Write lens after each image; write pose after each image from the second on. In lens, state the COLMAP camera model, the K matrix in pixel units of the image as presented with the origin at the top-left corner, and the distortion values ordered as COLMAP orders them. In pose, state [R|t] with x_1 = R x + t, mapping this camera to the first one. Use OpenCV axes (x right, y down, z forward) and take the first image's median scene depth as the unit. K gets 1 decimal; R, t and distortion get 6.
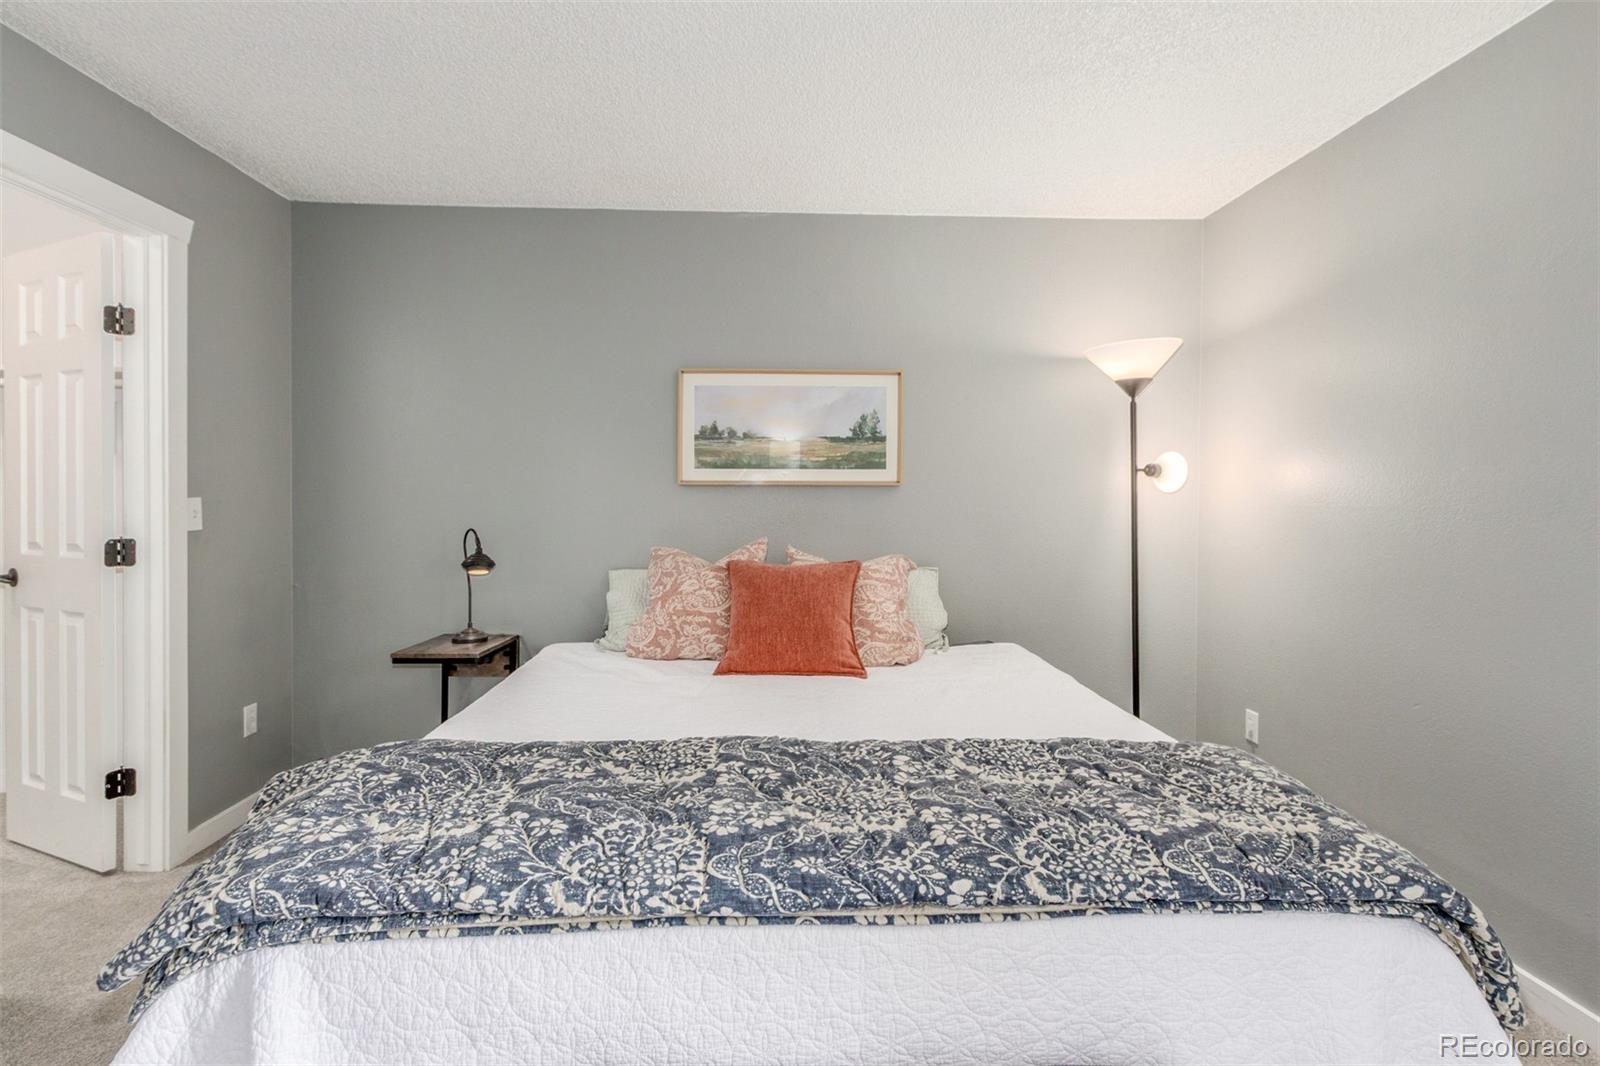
lens RADIAL K [[719.4, 0, 867.5], [0, 719.4, 520.1], [0, 0, 1]] dist [0.011103, 0.000128]
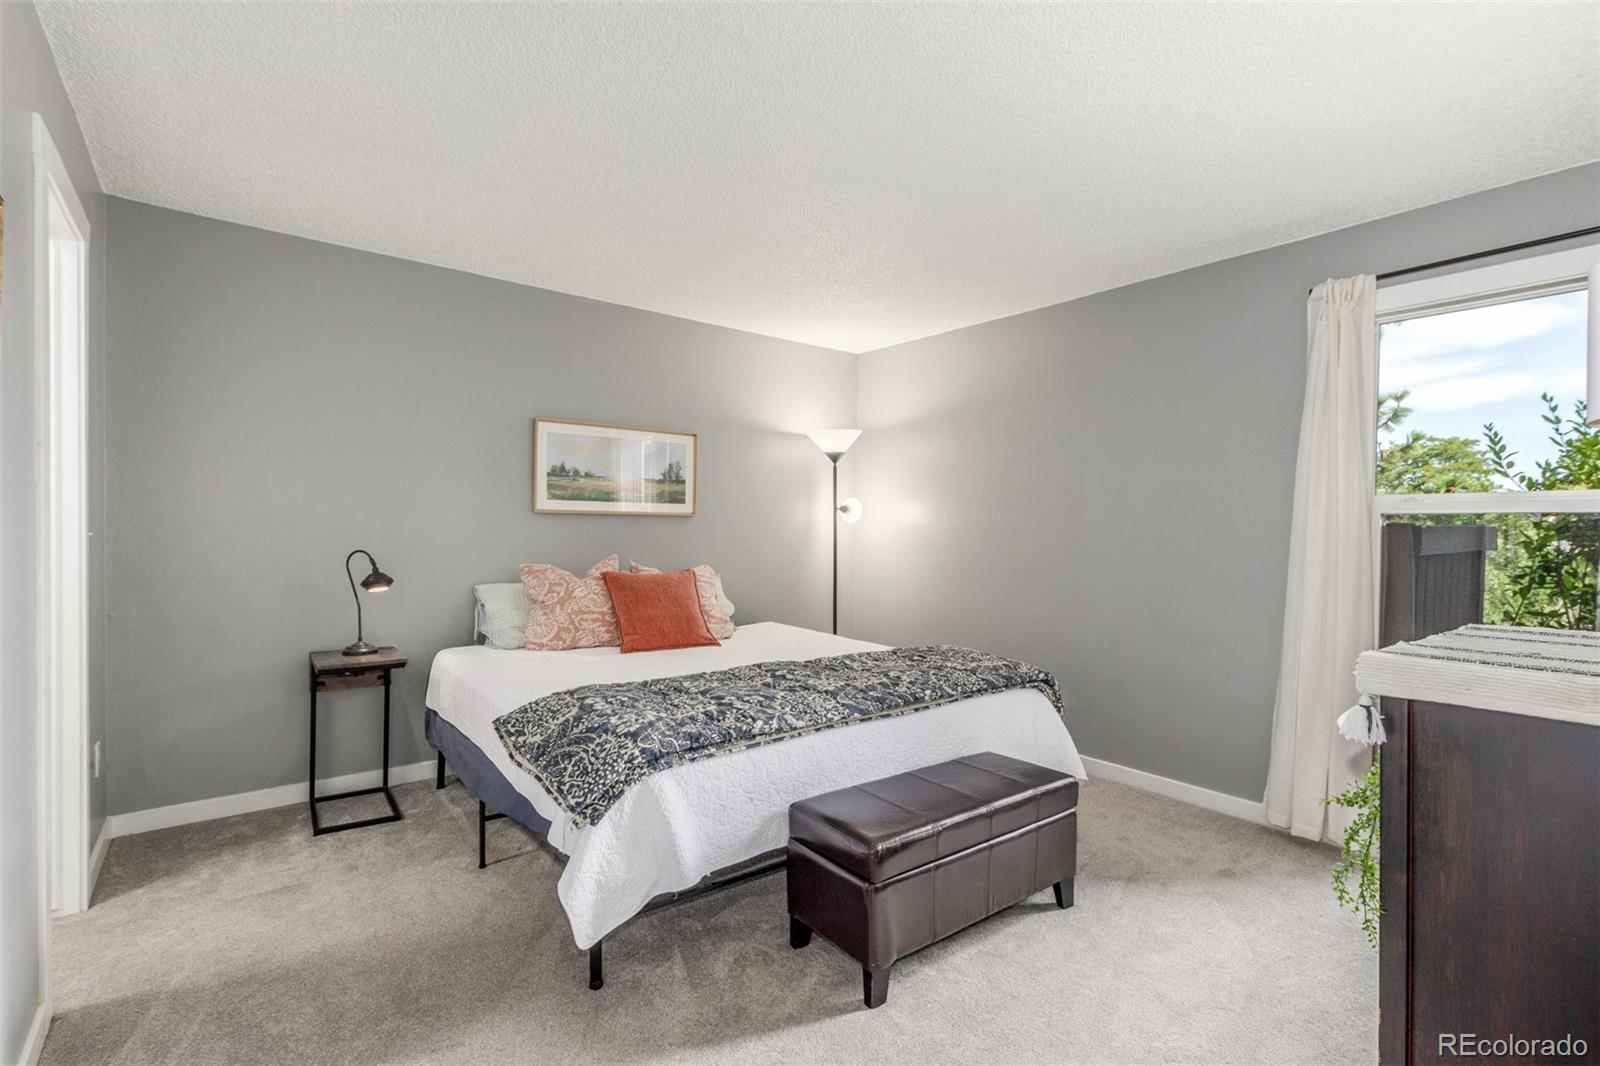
lens RADIAL K [[744.1, 0, 800.0], [0, 744.1, 550.3], [0, 0, 1]] dist [0.009761, -0.000090]
pose [[0.810959, -0.012634, 0.584966, -0.669004], [0.006774, 0.999903, 0.012205, 0.002509], [-0.585063, -0.005936, 0.810966, -0.302117]]
